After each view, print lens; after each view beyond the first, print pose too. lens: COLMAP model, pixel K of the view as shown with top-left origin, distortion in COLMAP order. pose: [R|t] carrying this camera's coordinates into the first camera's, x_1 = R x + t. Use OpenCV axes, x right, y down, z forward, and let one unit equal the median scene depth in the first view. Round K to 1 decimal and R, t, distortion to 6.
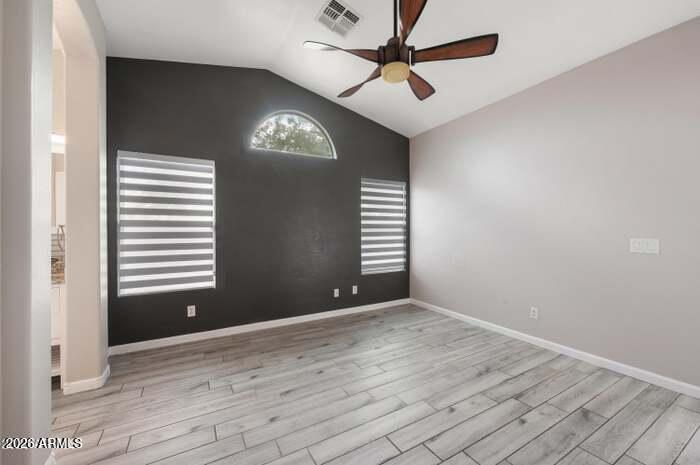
lens RADIAL K [[278.4, 0, 351.1], [0, 278.4, 230.7], [0, 0, 1]] dist [0.000417, 0.000105]
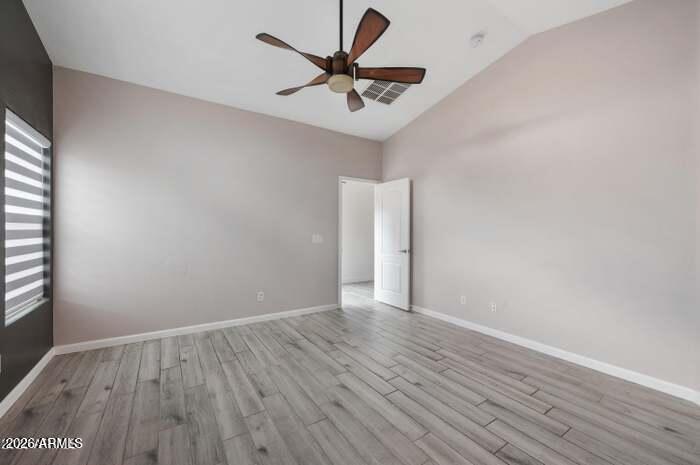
lens RADIAL K [[278.4, 0, 351.6], [0, 278.4, 233.8], [0, 0, 1]] dist [0.000417, 0.000105]
pose [[-0.052627, -0.008942, 0.998574, -0.636746], [-0.006305, 0.999943, 0.008622, 0.004851], [-0.998594, -0.005843, -0.052681, 0.705081]]
